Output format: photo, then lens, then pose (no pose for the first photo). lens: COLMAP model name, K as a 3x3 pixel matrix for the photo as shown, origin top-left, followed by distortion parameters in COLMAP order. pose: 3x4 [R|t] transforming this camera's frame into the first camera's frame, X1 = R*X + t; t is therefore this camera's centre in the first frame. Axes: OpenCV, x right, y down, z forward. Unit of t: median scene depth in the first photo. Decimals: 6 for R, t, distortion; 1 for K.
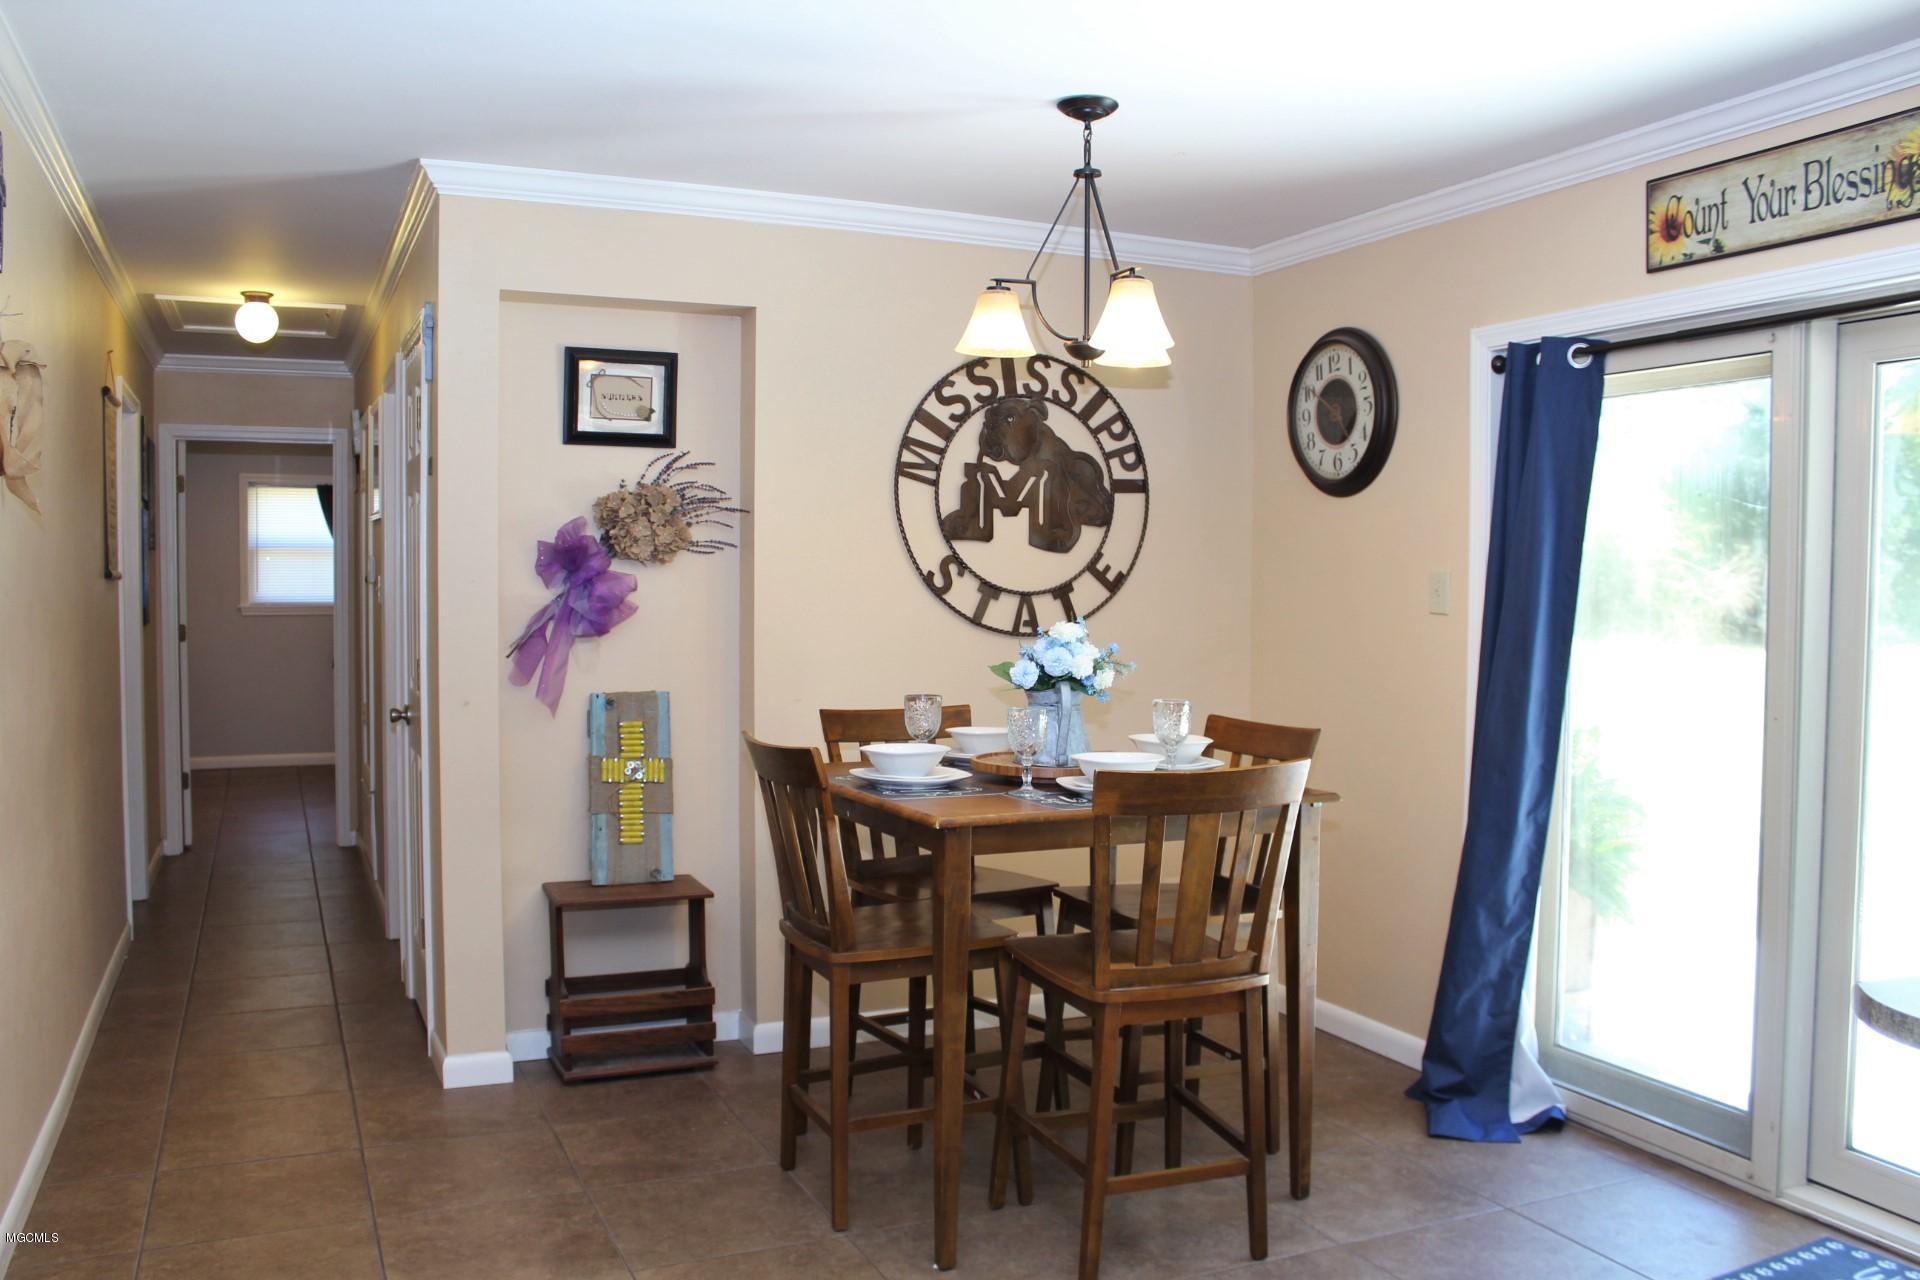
lens RADIAL K [[1575.4, 0, 954.3], [0, 1575.4, 644.9], [0, 0, 1]] dist [-0.165975, 0.146014]
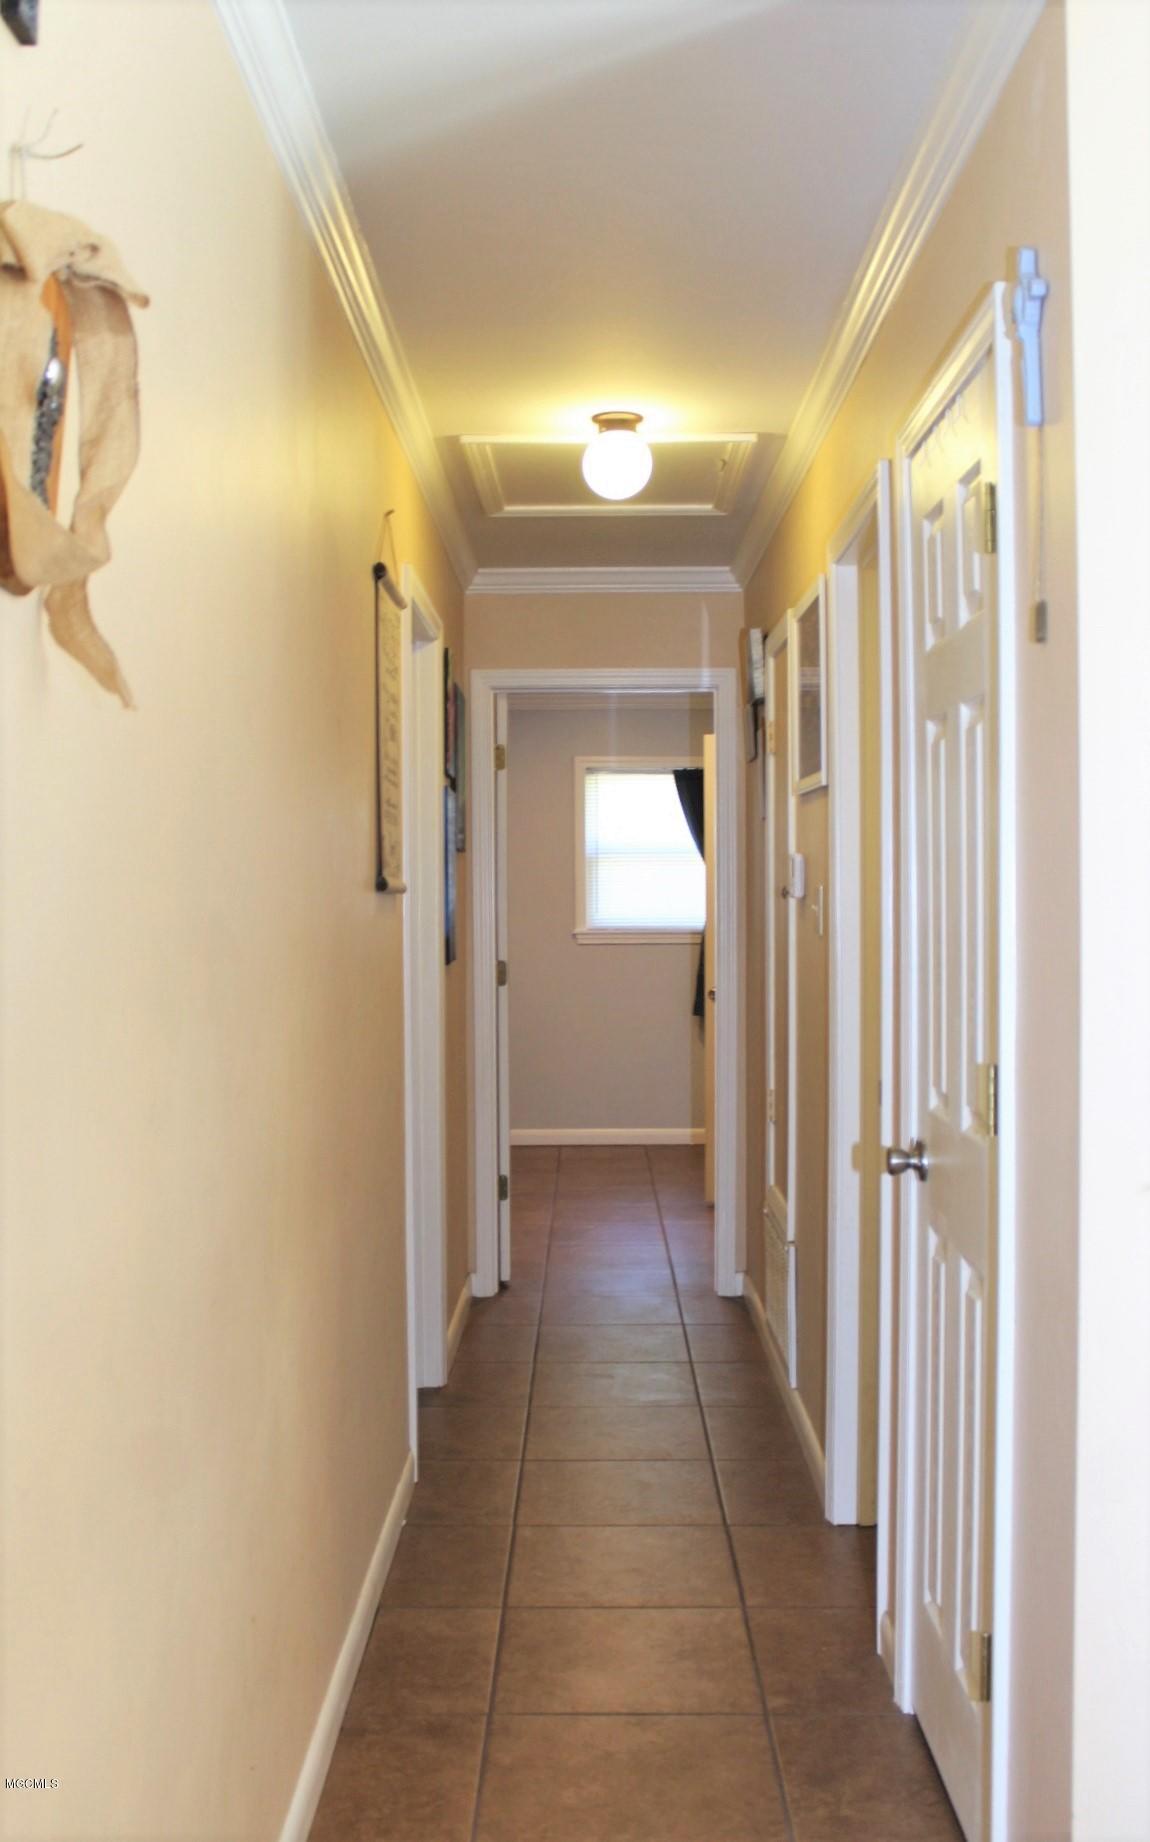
lens RADIAL K [[1806.7, 0, 575.0], [0, 1806.7, 921.0], [0, 0, 1]] dist [-0.000590, 0.000557]
pose [[0.908979, -0.003348, -0.416829, -0.221865], [-0.008776, 0.999592, -0.027166, -0.015669], [0.416750, 0.028351, 0.908579, 0.441391]]
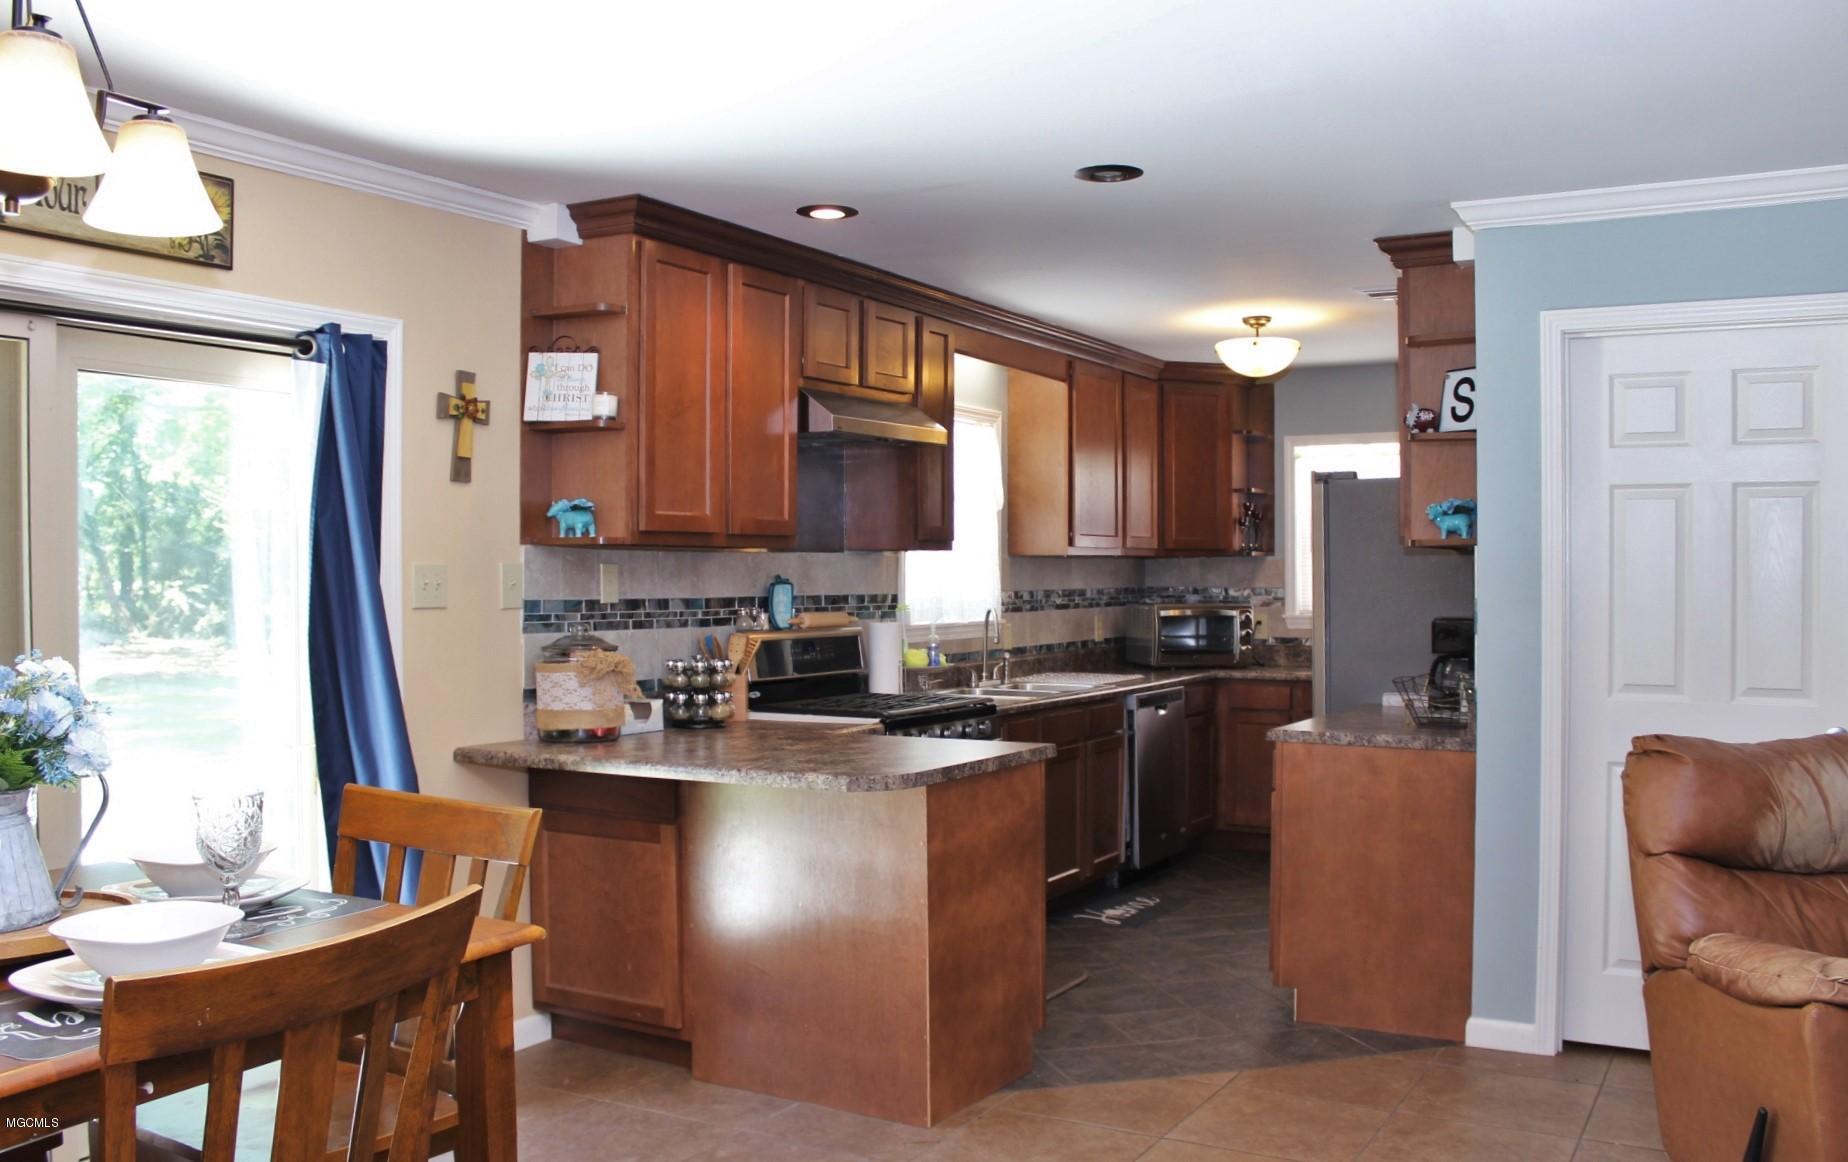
lens RADIAL K [[1586.6, 0, 922.5], [0, 1586.6, 590.0], [0, 0, 1]] dist [-0.163911, 0.151736]
pose [[-0.590634, -0.014614, 0.806807, -0.423633], [0.031489, 0.998657, 0.041141, -0.038976], [-0.806325, 0.049705, -0.589380, 0.801050]]
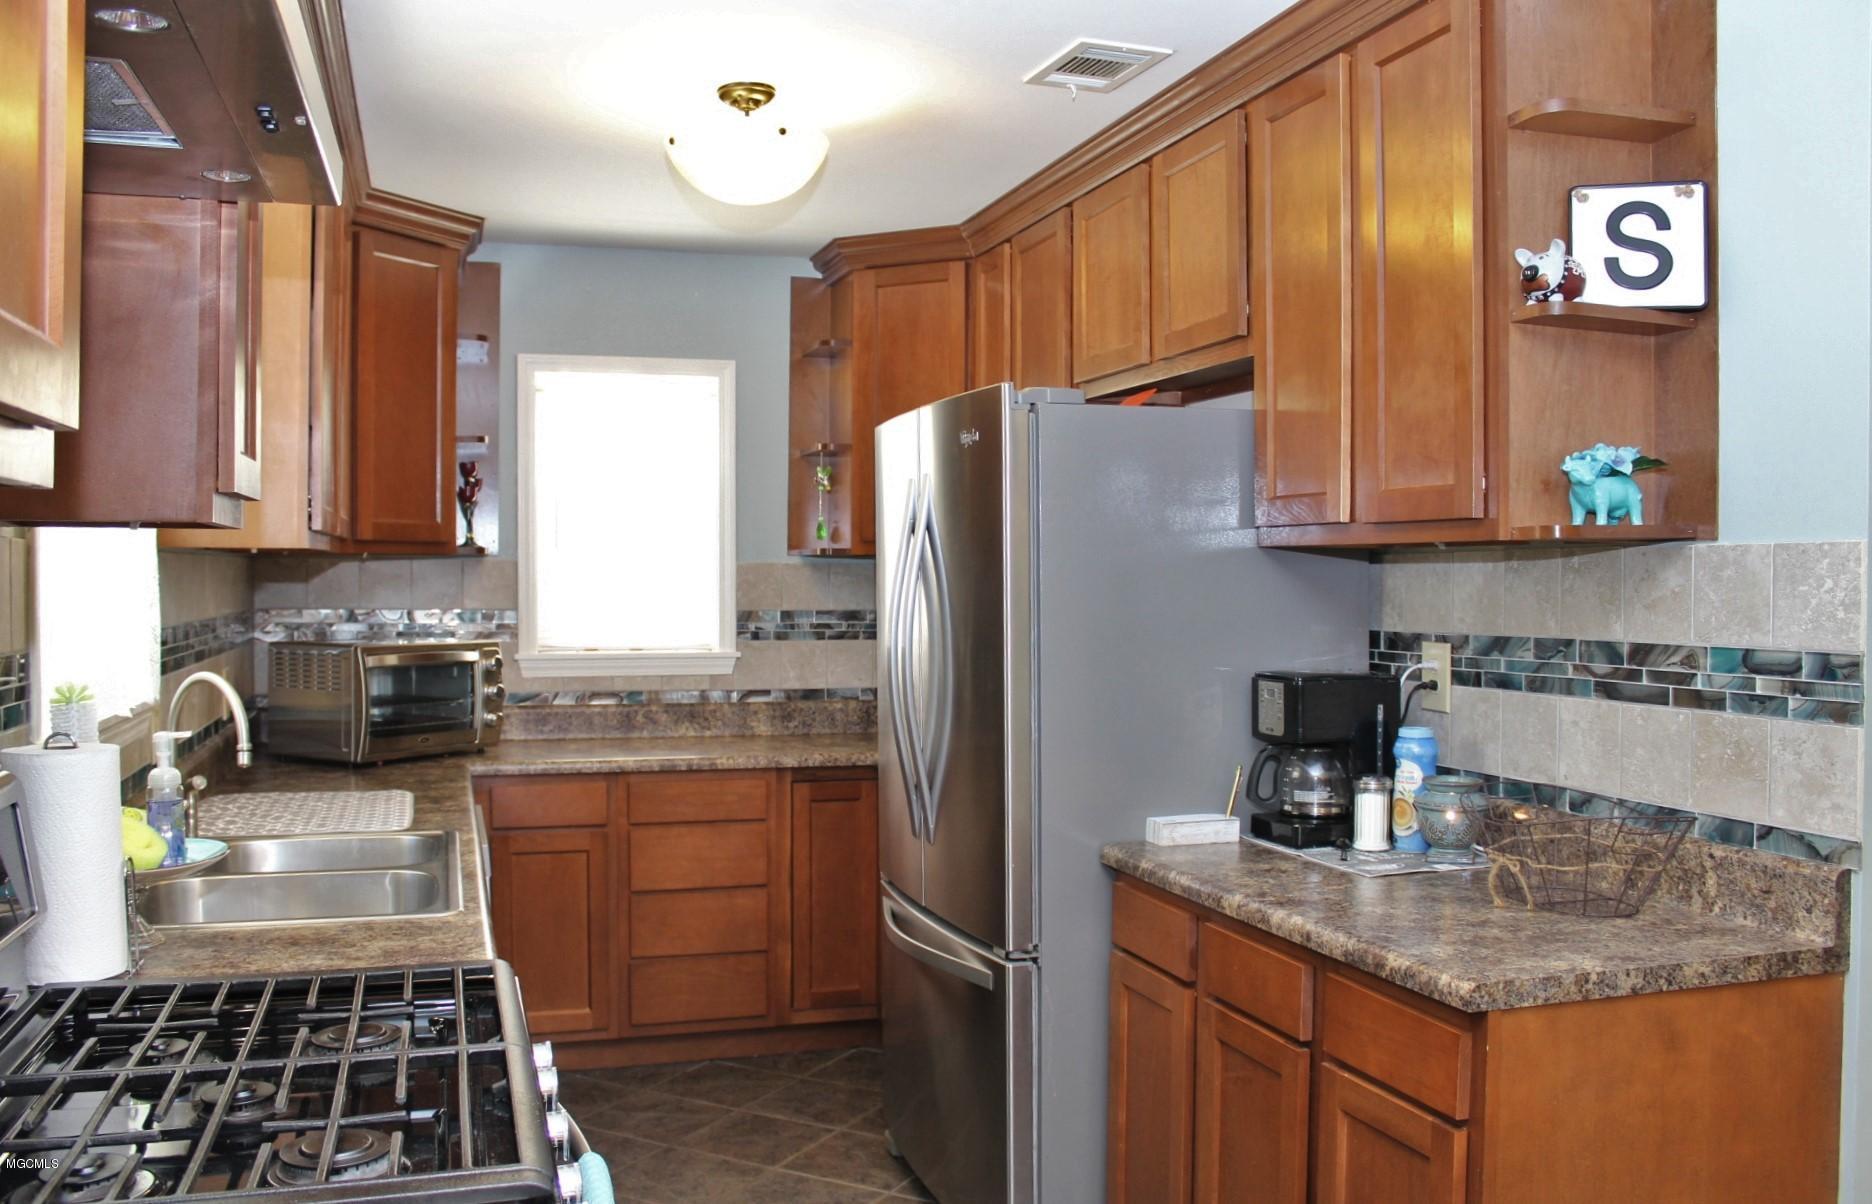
lens RADIAL K [[1574.3, 0, 924.8], [0, 1574.3, 607.9], [0, 0, 1]] dist [-0.168003, 0.155890]
pose [[-0.993135, -0.011660, 0.116387, 0.370849], [-0.004376, 0.998026, 0.062648, -0.022625], [-0.116888, 0.061708, -0.991226, 0.427681]]
